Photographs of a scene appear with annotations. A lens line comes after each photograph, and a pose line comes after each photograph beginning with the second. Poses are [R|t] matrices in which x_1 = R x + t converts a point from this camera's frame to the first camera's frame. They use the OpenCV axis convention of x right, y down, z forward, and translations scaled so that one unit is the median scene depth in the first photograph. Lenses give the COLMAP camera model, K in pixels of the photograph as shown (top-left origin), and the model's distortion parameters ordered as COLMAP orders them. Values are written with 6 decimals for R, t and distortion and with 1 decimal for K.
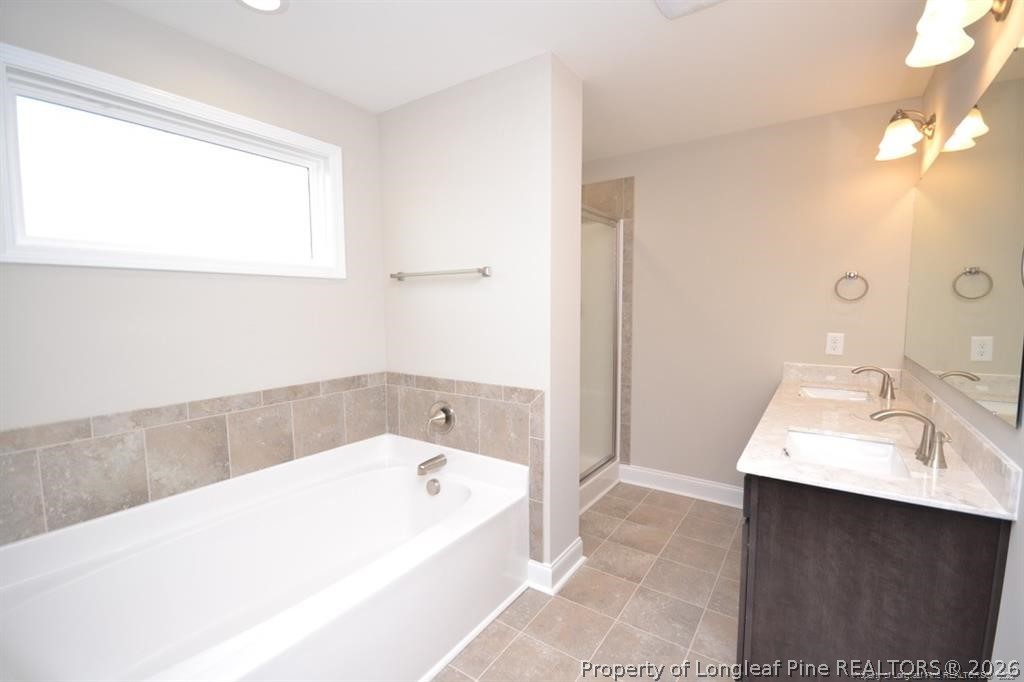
lens RADIAL K [[453.5, 0, 505.0], [0, 453.5, 349.5], [0, 0, 1]] dist [0.004042, -0.007220]
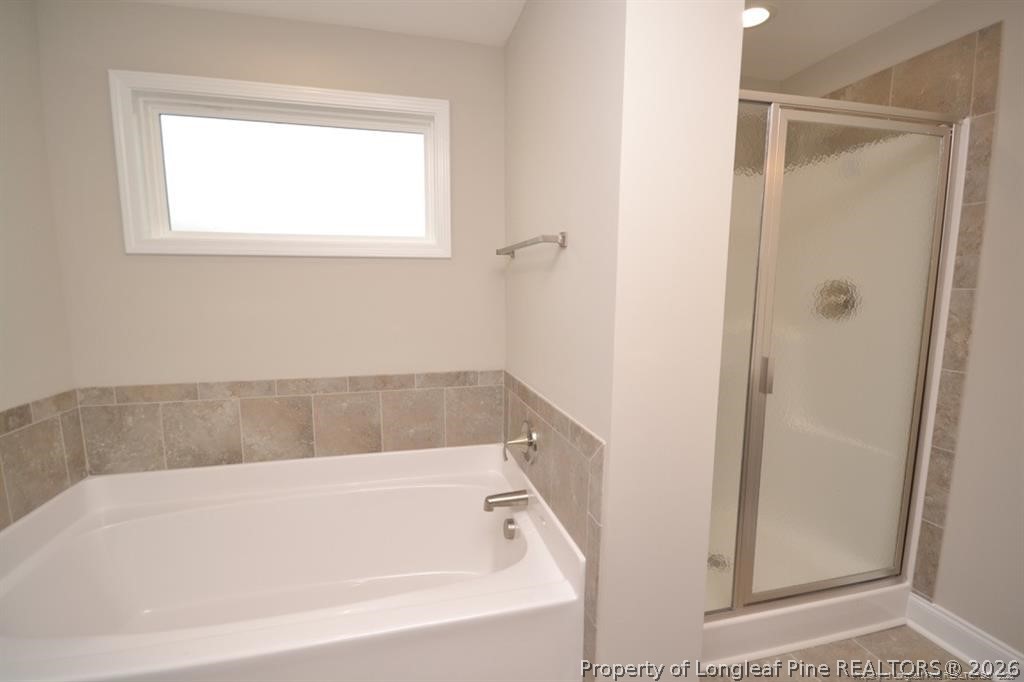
lens RADIAL K [[453.5, 0, 505.0], [0, 453.5, 349.5], [0, 0, 1]] dist [0.004042, -0.007220]
pose [[0.754735, 0.096990, -0.648820, 0.361683], [-0.070086, 0.995271, 0.067252, -0.058507], [0.652275, -0.005284, 0.757964, 0.498991]]
